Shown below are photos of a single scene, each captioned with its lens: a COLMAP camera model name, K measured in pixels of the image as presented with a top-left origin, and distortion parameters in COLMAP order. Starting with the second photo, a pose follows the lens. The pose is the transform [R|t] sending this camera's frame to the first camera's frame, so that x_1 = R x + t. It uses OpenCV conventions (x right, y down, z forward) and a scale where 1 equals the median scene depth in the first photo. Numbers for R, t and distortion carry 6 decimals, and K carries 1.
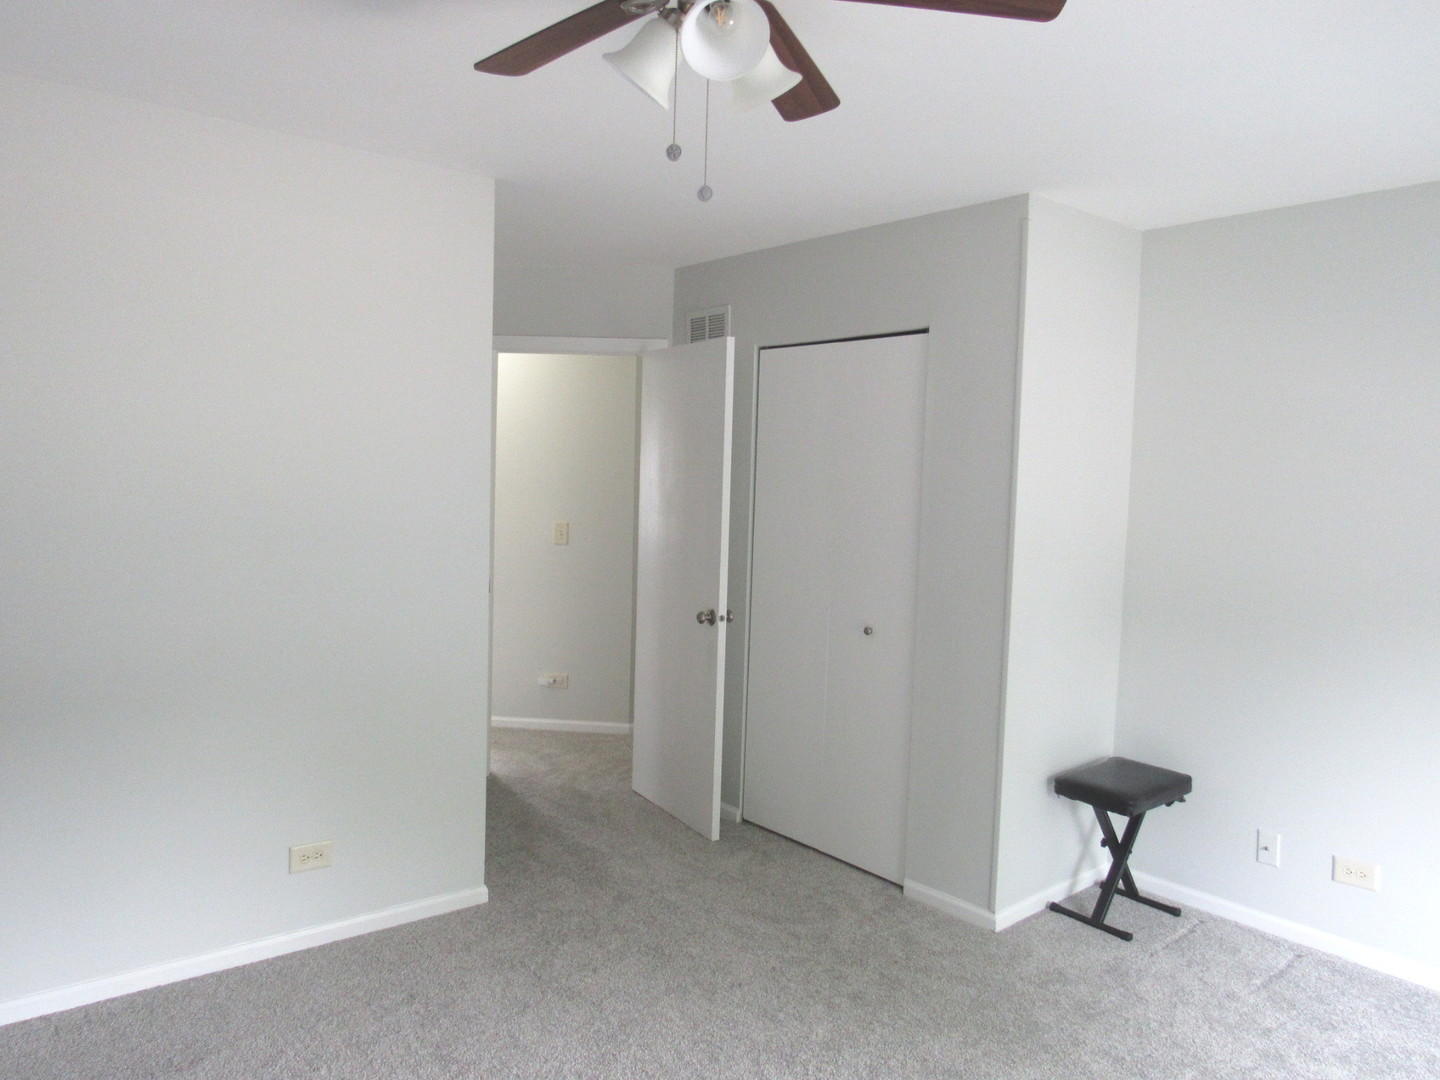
lens RADIAL K [[1028.1, 0, 718.7], [0, 1028.1, 539.4], [0, 0, 1]] dist [-0.031683, 0.005961]
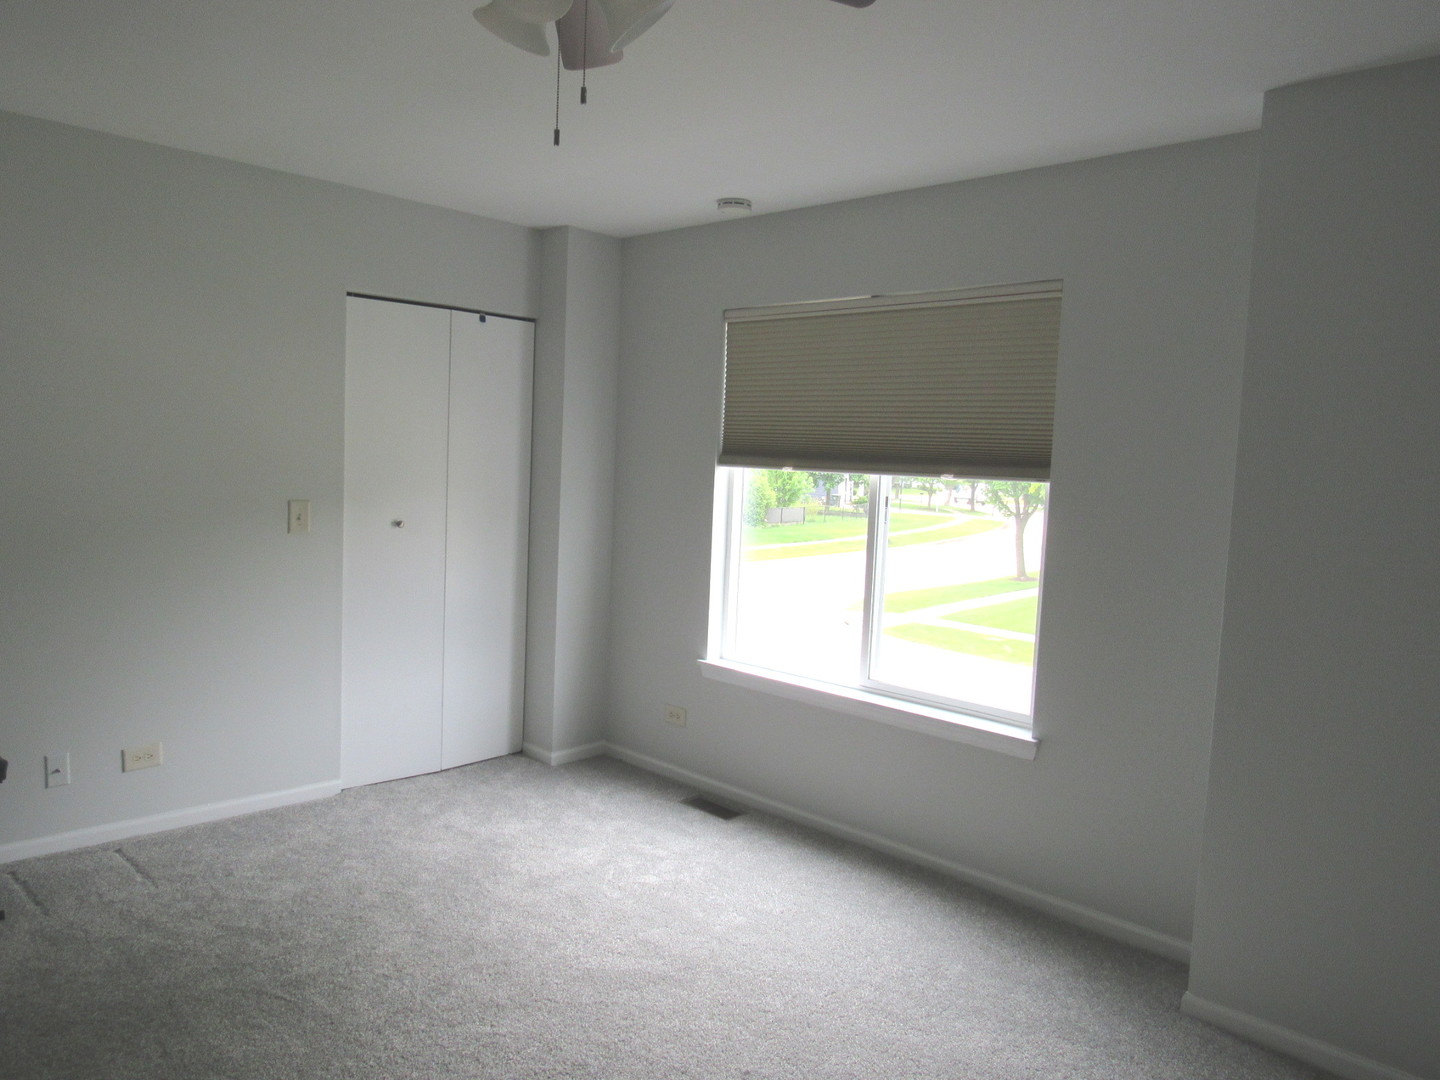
lens RADIAL K [[1028.1, 0, 719.2], [0, 1028.1, 537.8], [0, 0, 1]] dist [-0.031683, 0.005961]
pose [[-0.091546, -0.121472, 0.988364, -0.507337], [0.018609, 0.992150, 0.123661, -0.037237], [-0.995627, 0.029713, -0.088567, 0.457877]]
